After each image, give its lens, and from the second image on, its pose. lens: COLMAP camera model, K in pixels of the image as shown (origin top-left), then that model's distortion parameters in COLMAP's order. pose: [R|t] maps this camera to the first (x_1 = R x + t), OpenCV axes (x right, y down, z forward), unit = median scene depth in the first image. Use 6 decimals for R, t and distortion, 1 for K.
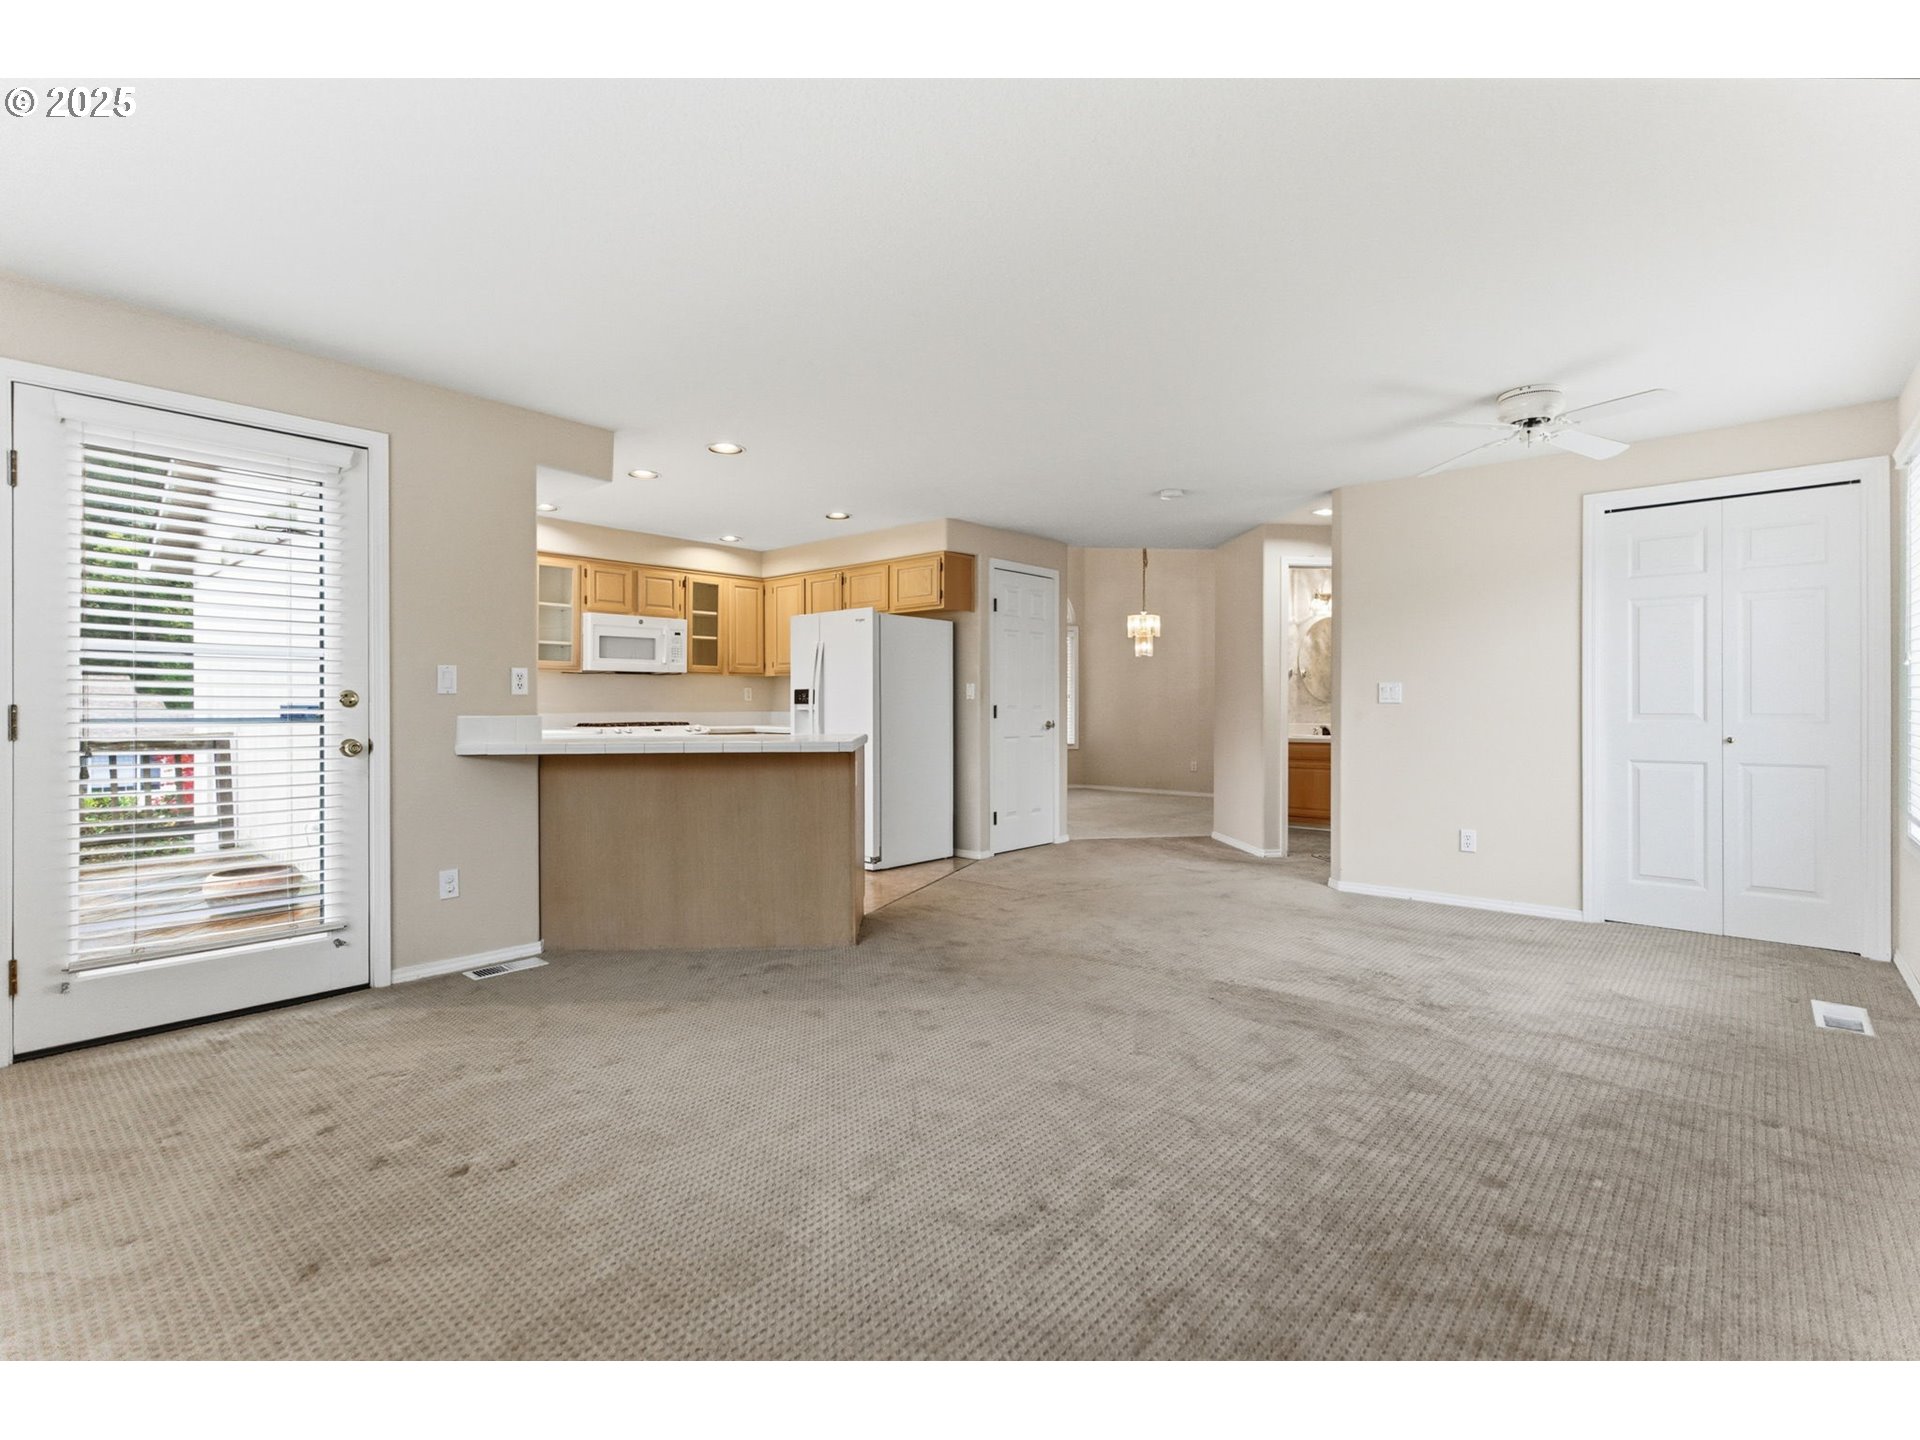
lens RADIAL K [[887.7, 0, 961.6], [0, 887.7, 706.4], [0, 0, 1]] dist [0.002207, 0.000059]
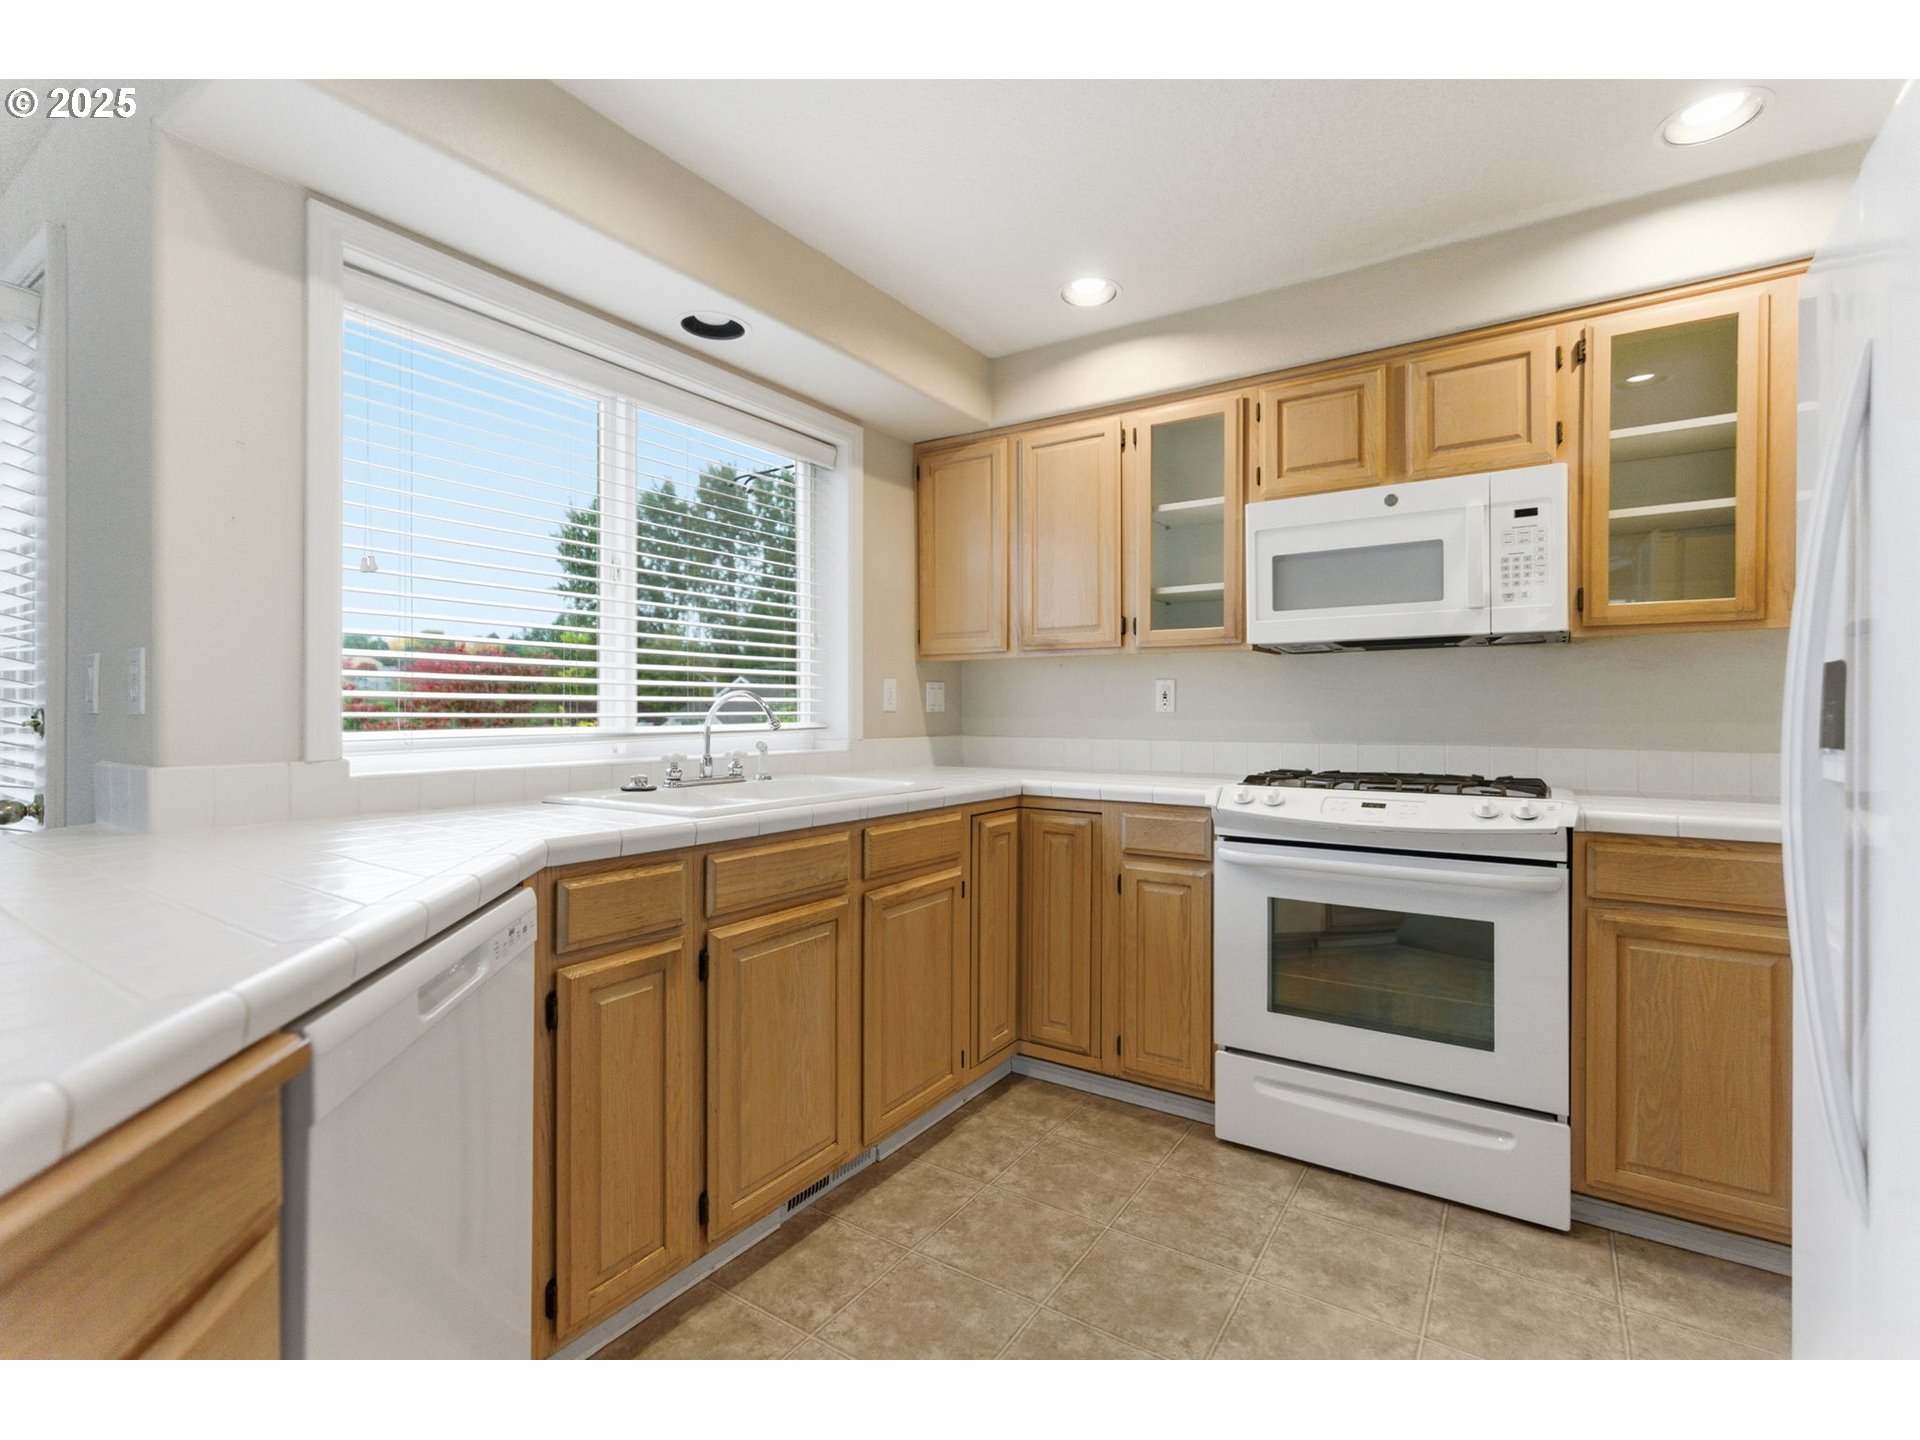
lens RADIAL K [[887.7, 0, 961.6], [0, 887.7, 706.4], [0, 0, 1]] dist [0.002207, 0.000059]
pose [[0.139034, -0.001569, -0.990286, -0.025966], [-0.002387, 0.999995, -0.001919, -0.009843], [0.990285, 0.002631, 0.139030, 0.764597]]
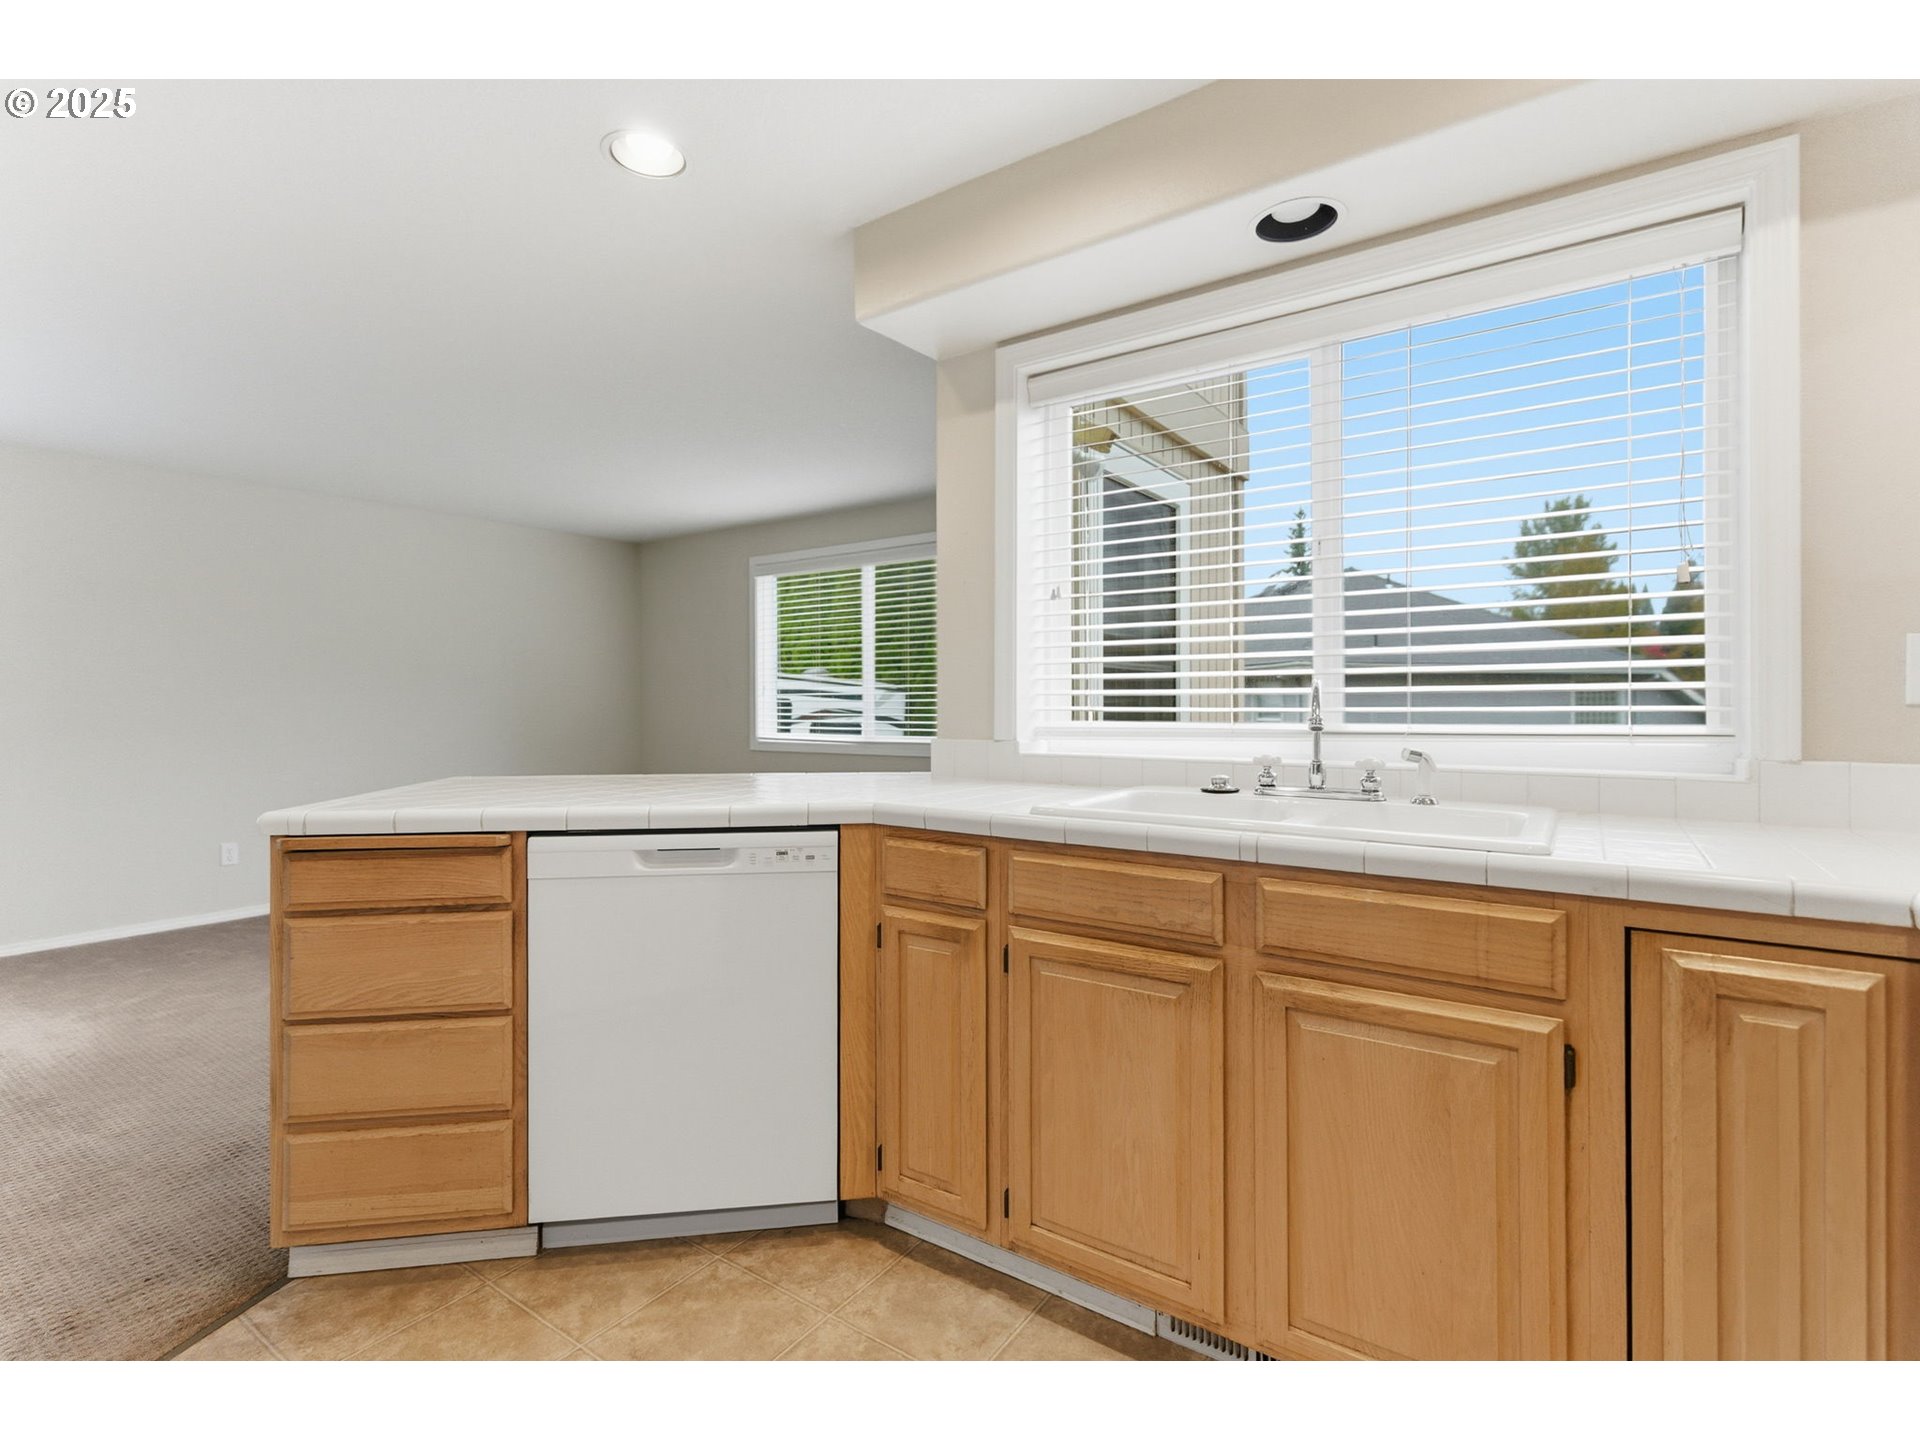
lens RADIAL K [[887.7, 0, 961.6], [0, 887.7, 706.4], [0, 0, 1]] dist [0.002207, 0.000059]
pose [[-0.993400, 0.007508, -0.114458, -0.249934], [0.007210, 0.999969, 0.003014, -0.009676], [0.114477, 0.002169, -0.993423, 0.983103]]
